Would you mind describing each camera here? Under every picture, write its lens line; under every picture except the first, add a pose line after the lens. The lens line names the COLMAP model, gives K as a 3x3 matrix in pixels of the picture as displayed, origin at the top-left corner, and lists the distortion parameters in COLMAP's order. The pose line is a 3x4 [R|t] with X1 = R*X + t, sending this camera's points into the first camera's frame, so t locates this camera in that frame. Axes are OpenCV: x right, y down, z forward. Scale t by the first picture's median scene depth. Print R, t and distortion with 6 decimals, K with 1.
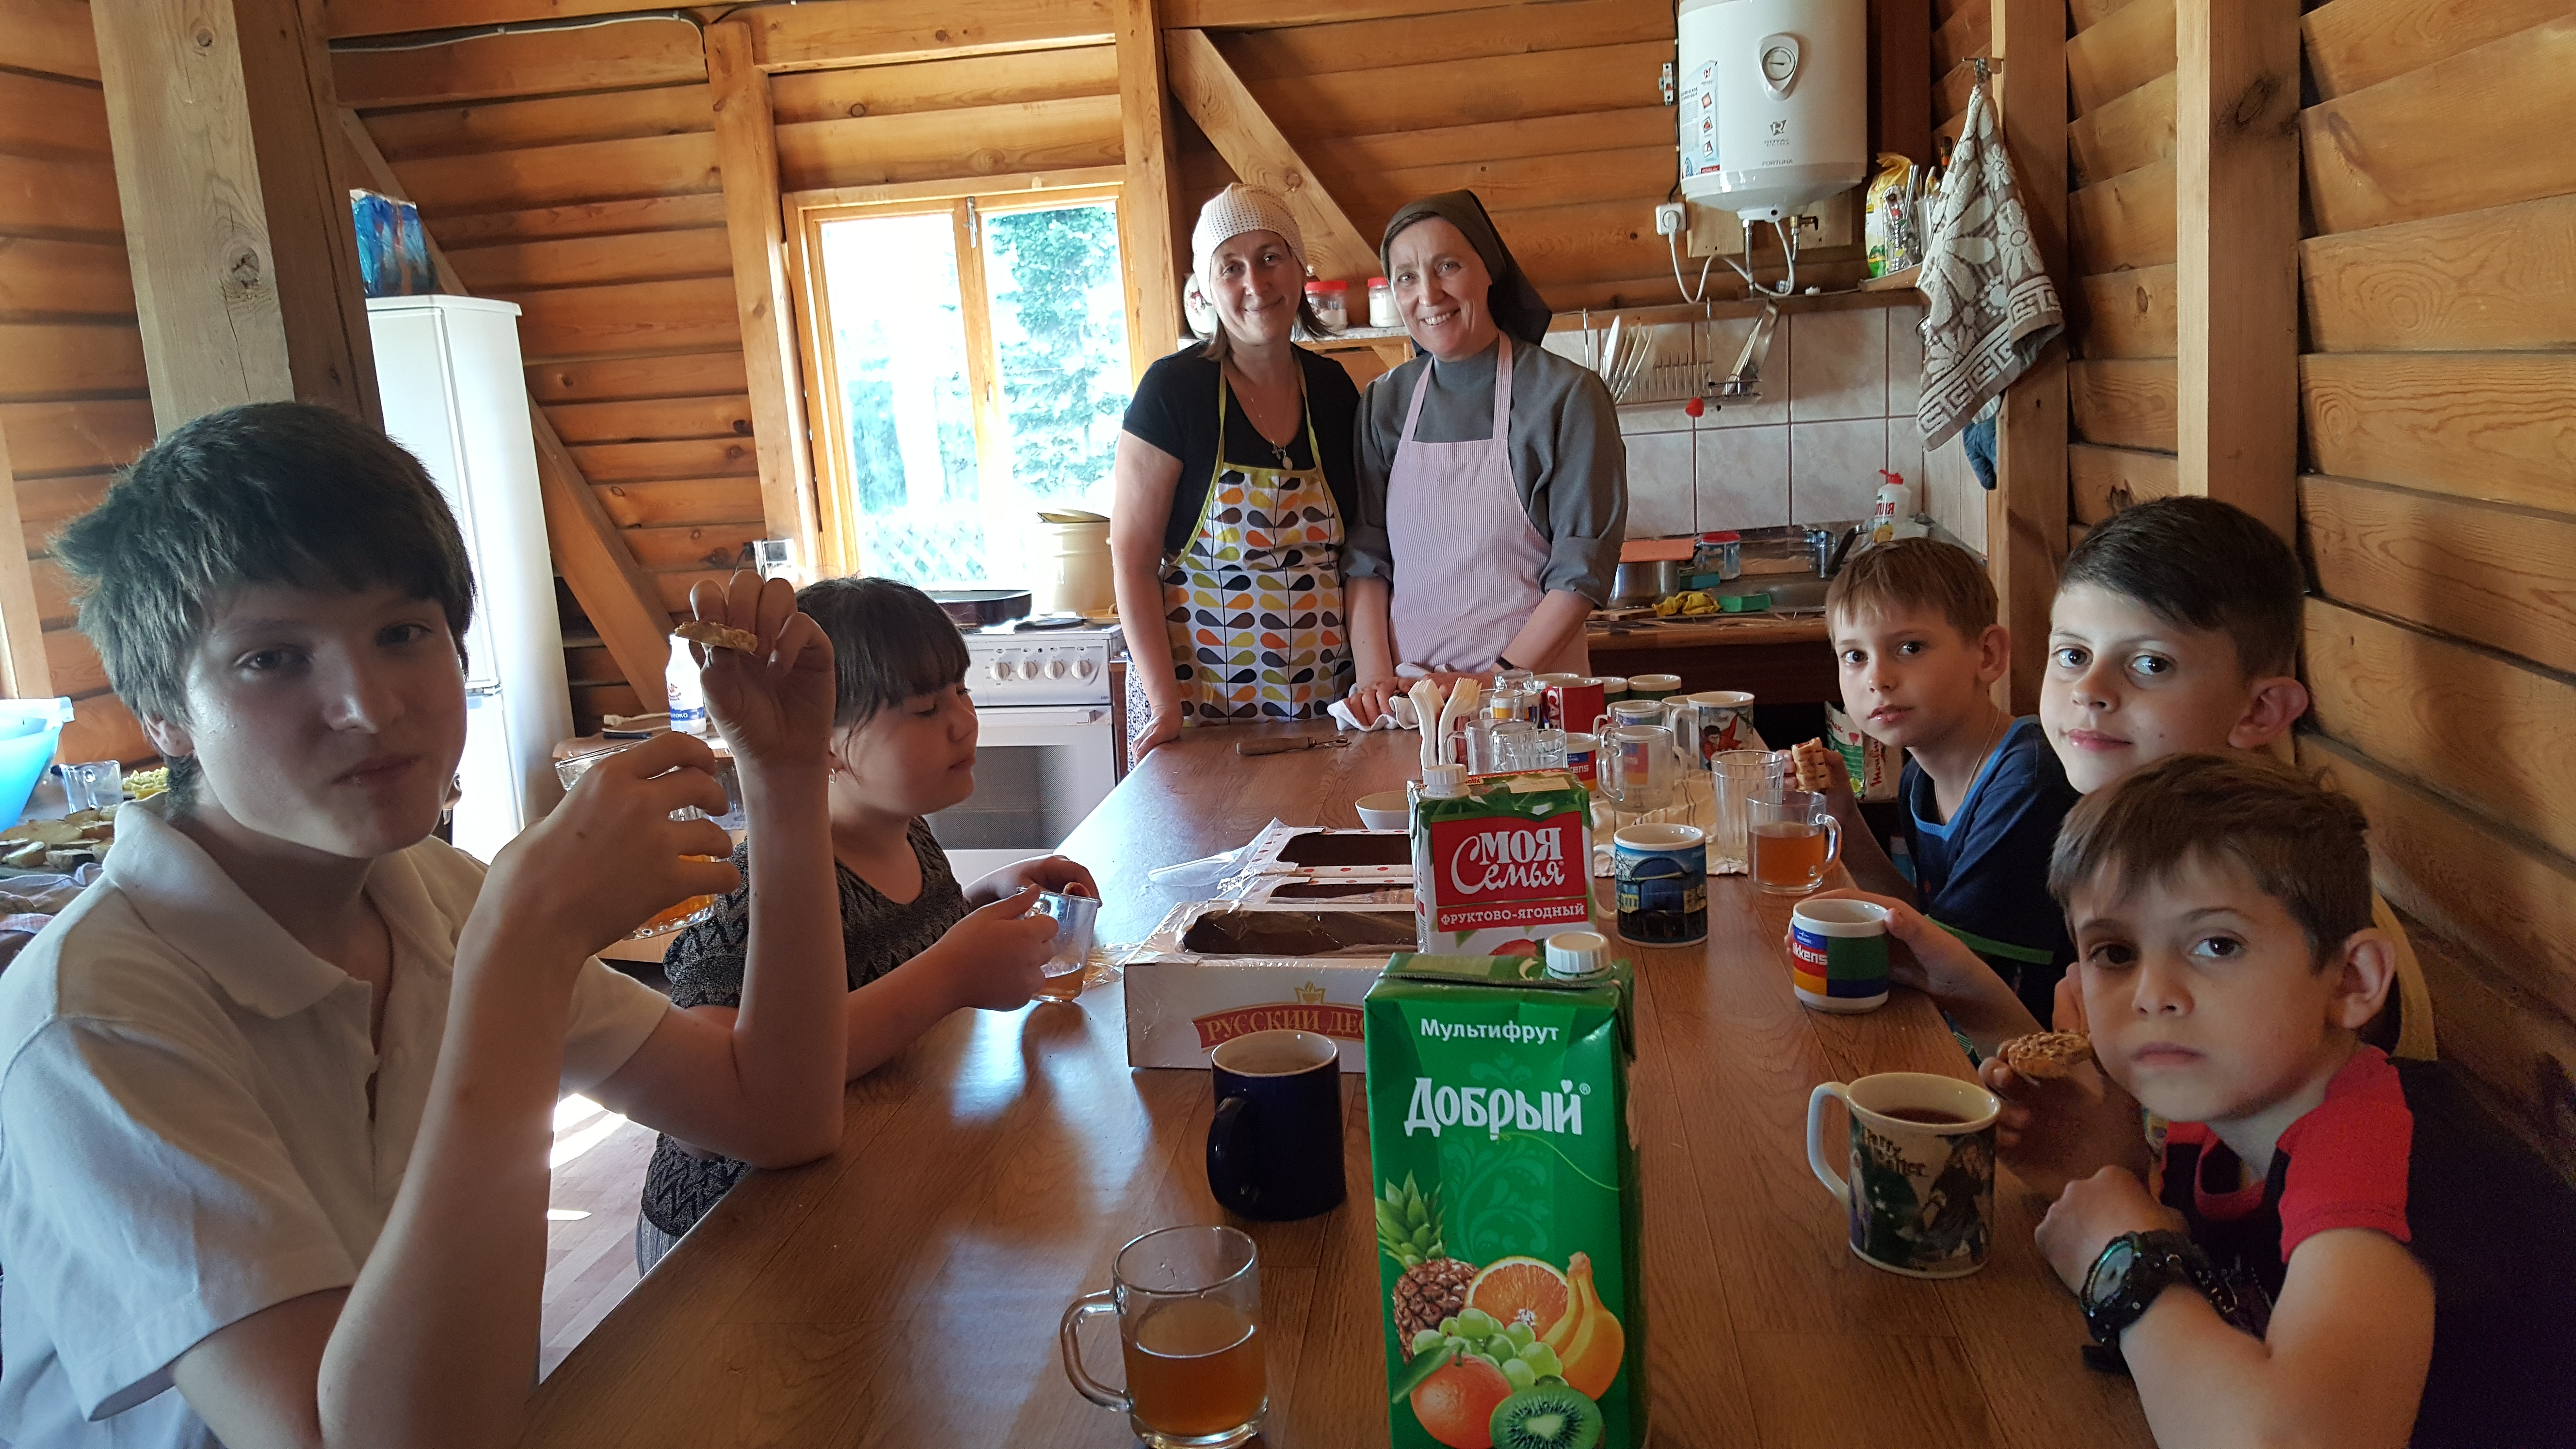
lens RADIAL K [[2020.3, 0, 1287.7], [0, 2020.3, 740.2], [0, 0, 1]] dist [0.045234, 0.001496]
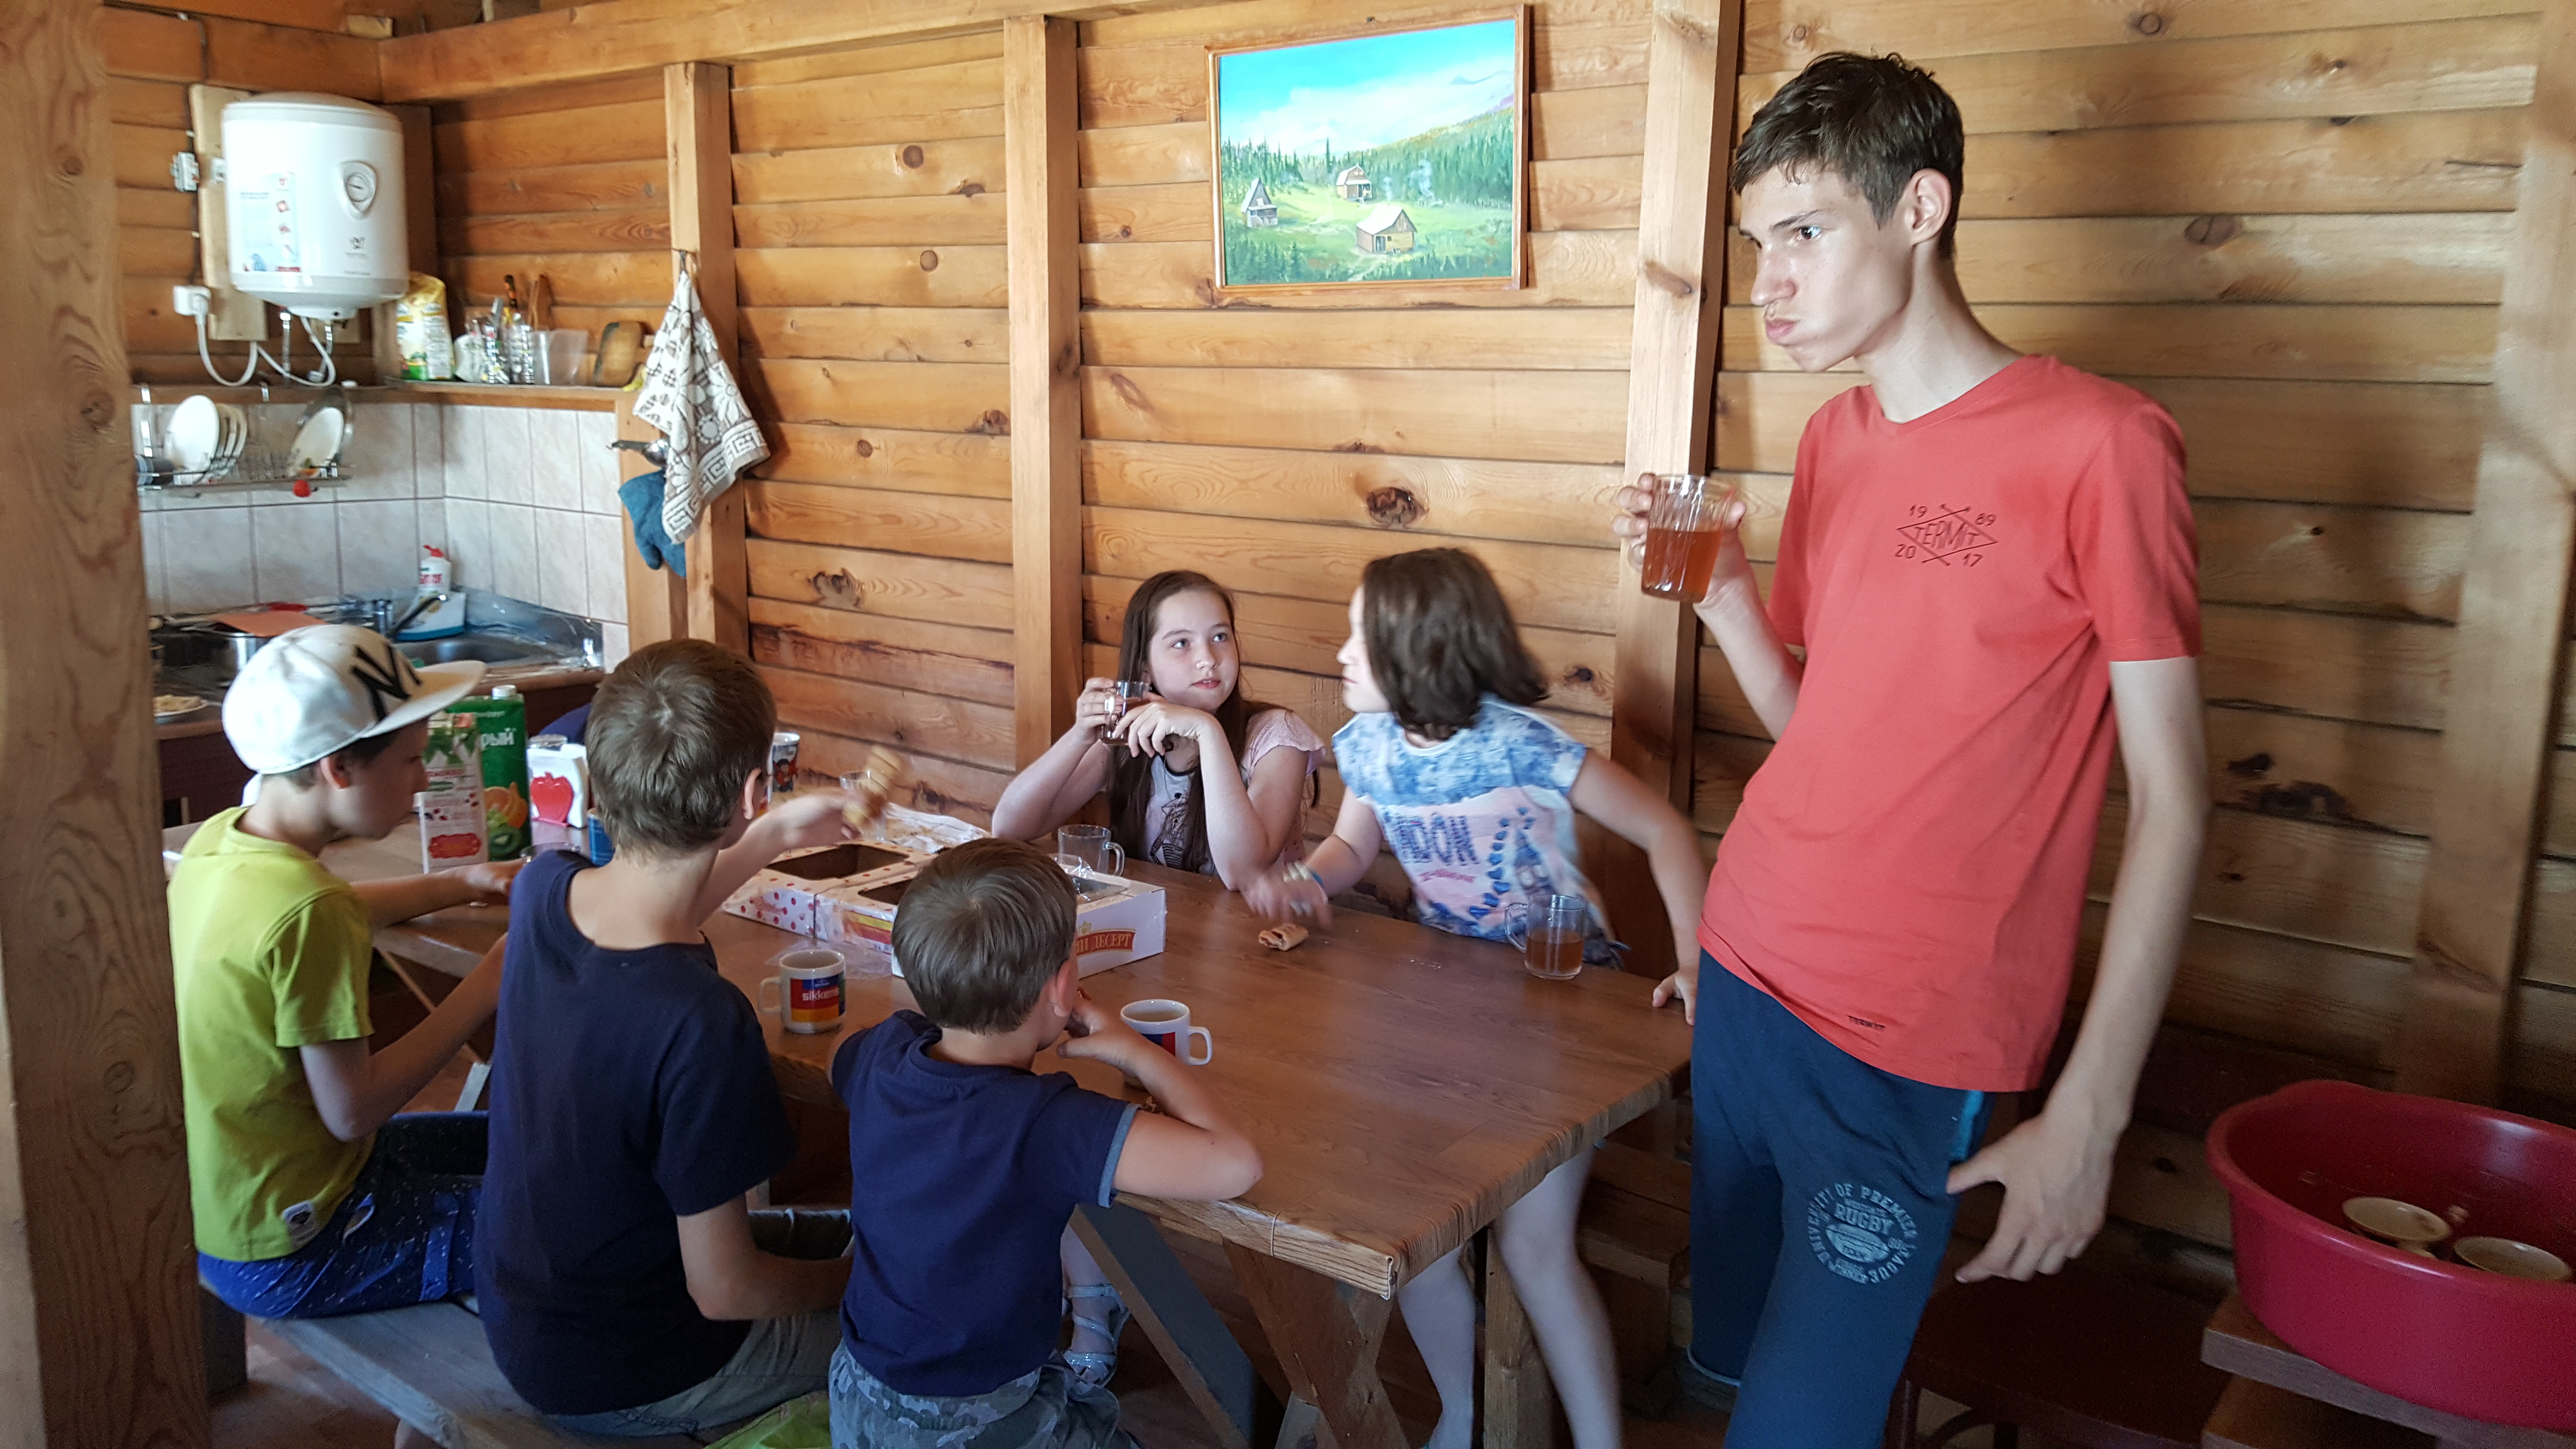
lens RADIAL K [[2020.3, 0, 1288.0], [0, 2020.3, 720.7], [0, 0, 1]] dist [0.045234, 0.001496]
pose [[0.445746, -0.085145, 0.891101, -0.526093], [0.099615, 0.994001, 0.045147, -0.037811], [-0.889600, 0.068643, 0.451554, 0.052628]]
